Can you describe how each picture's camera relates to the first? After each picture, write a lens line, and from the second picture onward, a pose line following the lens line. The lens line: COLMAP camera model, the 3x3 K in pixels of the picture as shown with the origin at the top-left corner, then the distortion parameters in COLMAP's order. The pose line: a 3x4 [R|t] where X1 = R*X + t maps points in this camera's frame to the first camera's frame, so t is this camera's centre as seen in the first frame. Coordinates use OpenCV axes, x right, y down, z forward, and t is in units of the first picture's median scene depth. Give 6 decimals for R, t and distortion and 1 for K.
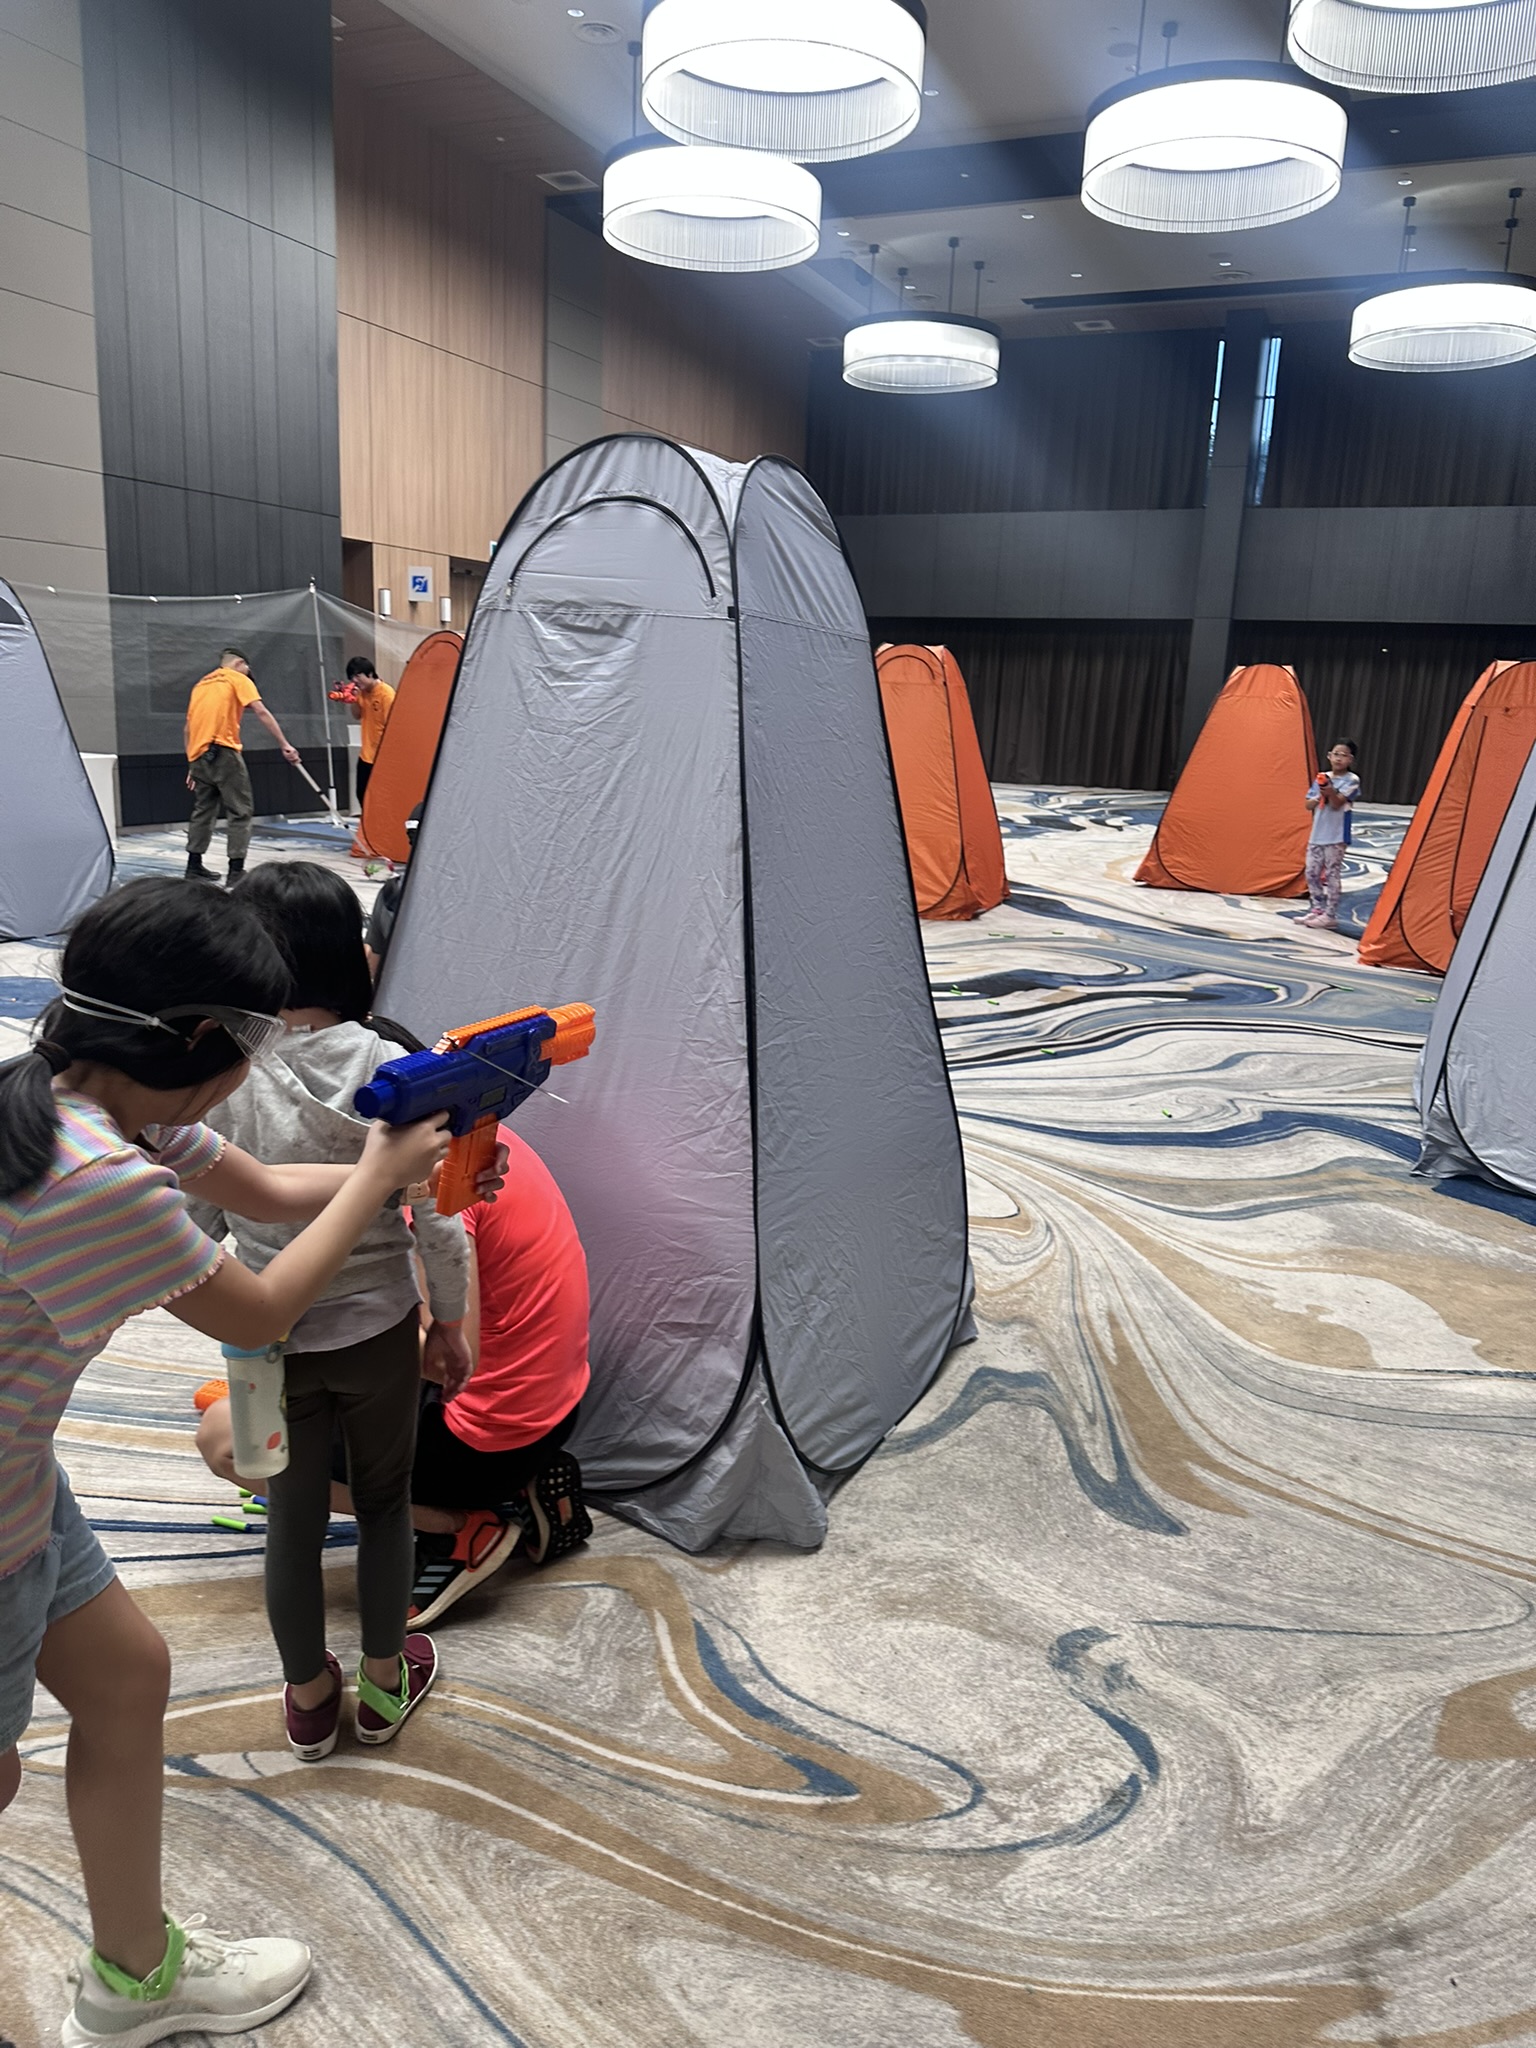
lens RADIAL K [[1447.3, 0, 765.2], [0, 1447.3, 1023.8], [0, 0, 1]] dist [0.004922, -0.013328]
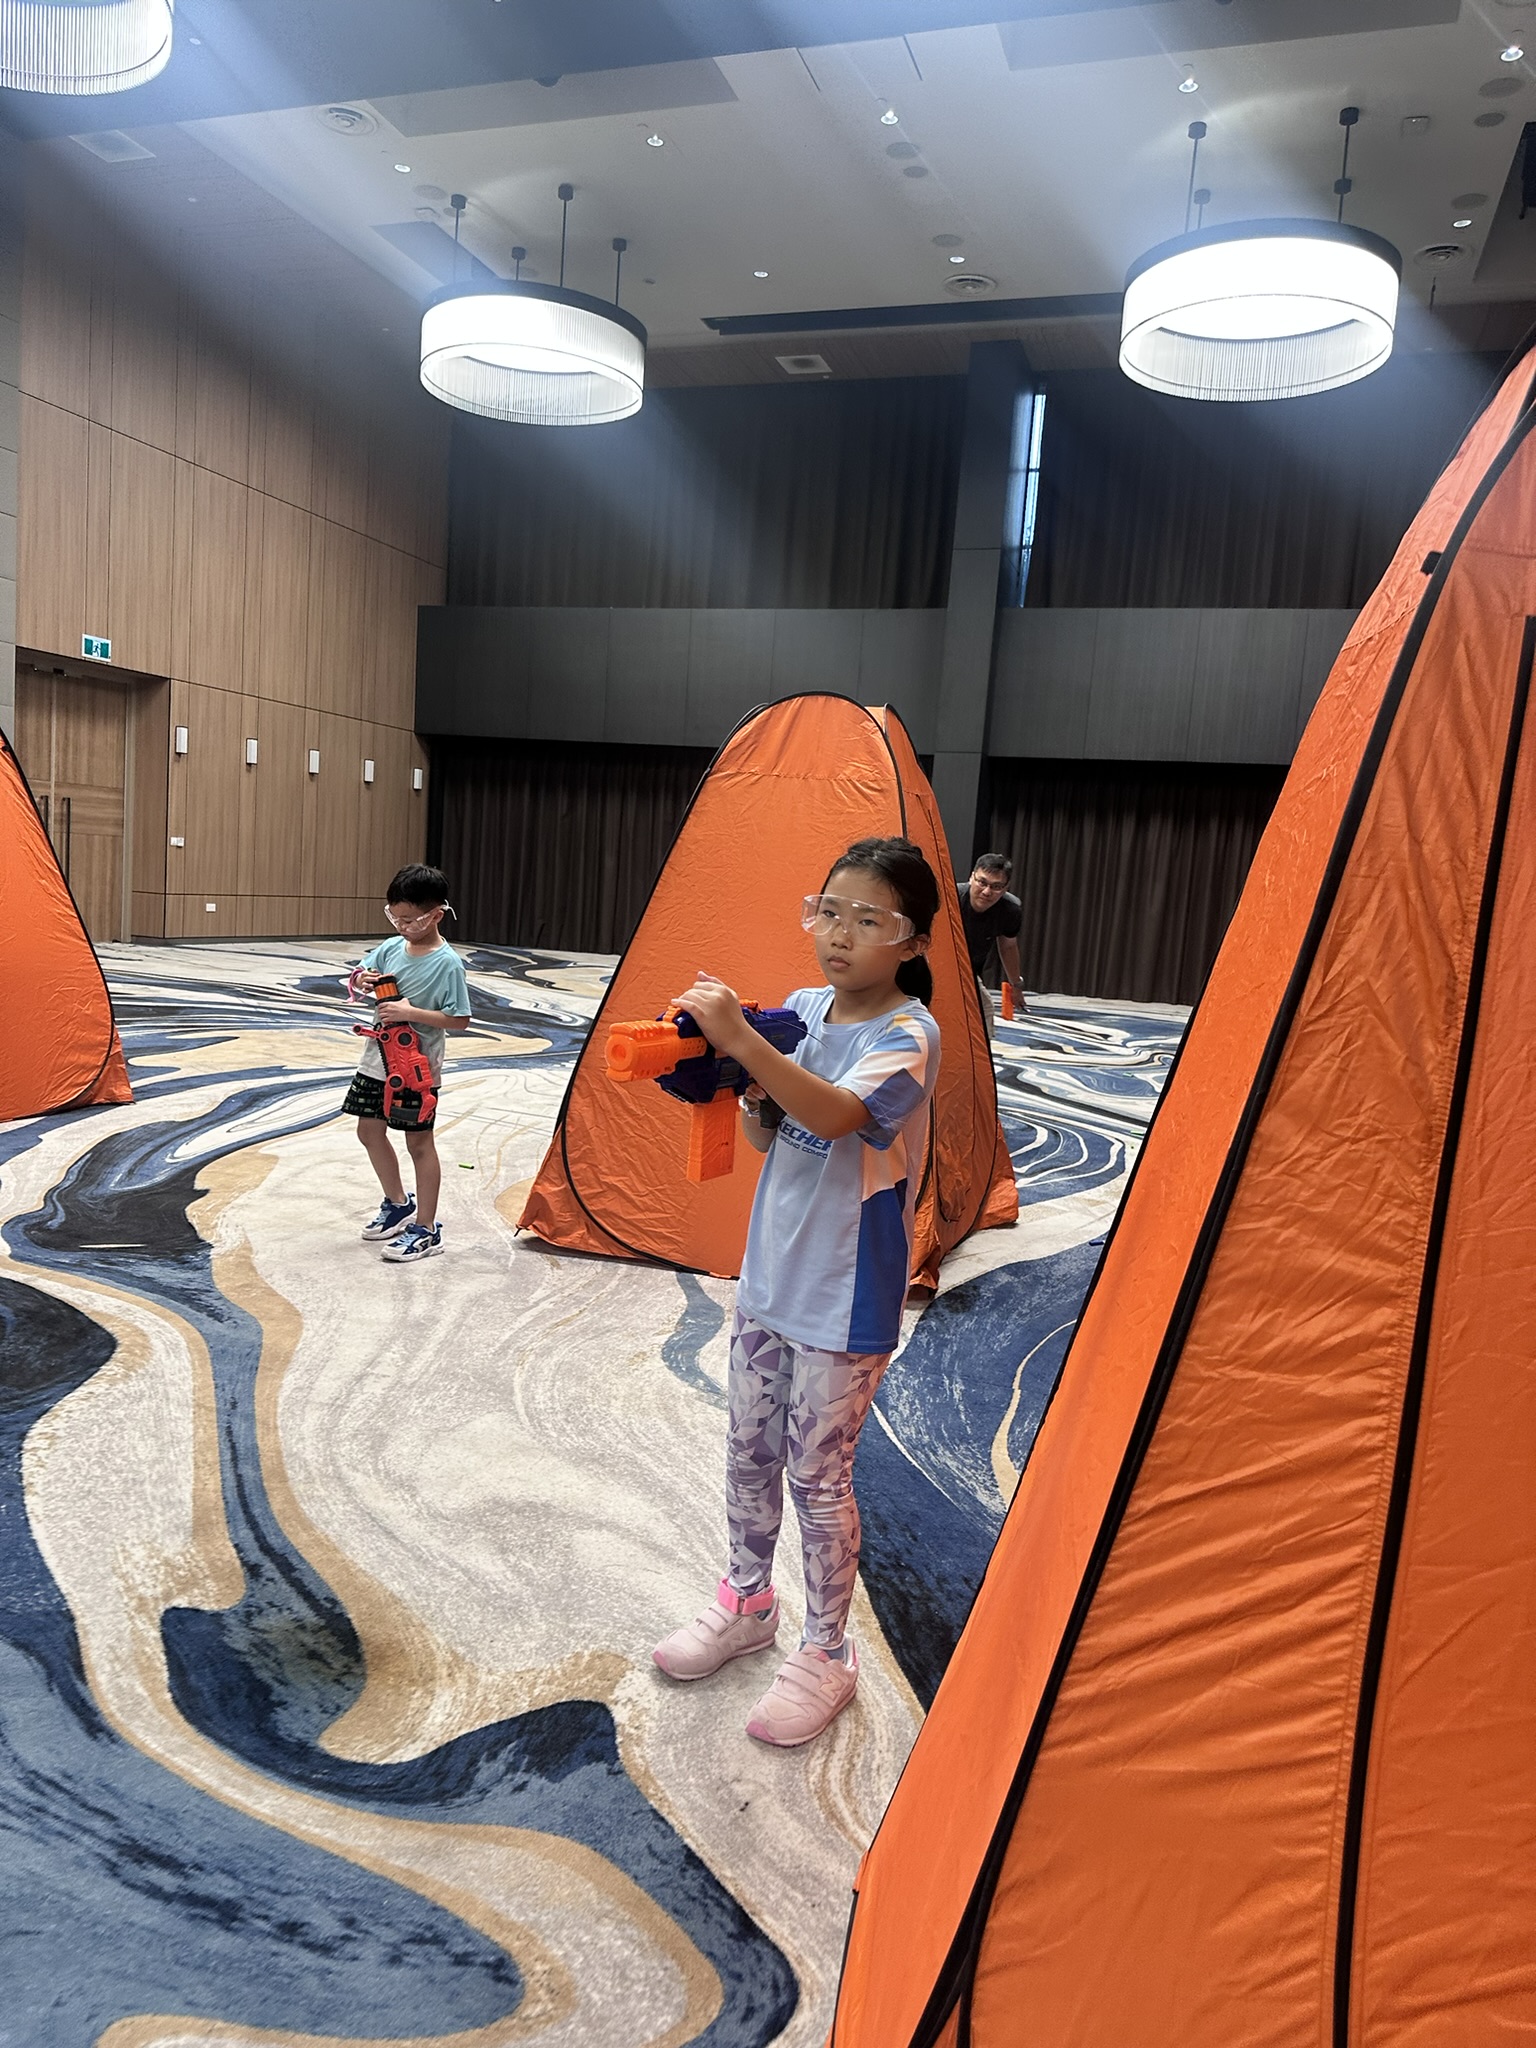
lens RADIAL K [[1447.3, 0, 767.3], [0, 1447.3, 1024.9], [0, 0, 1]] dist [0.004922, -0.013328]
pose [[0.995179, 0.021627, 0.095664, 0.149767], [-0.010712, 0.993518, -0.113169, -0.061504], [-0.097491, 0.111598, 0.988960, 0.314217]]
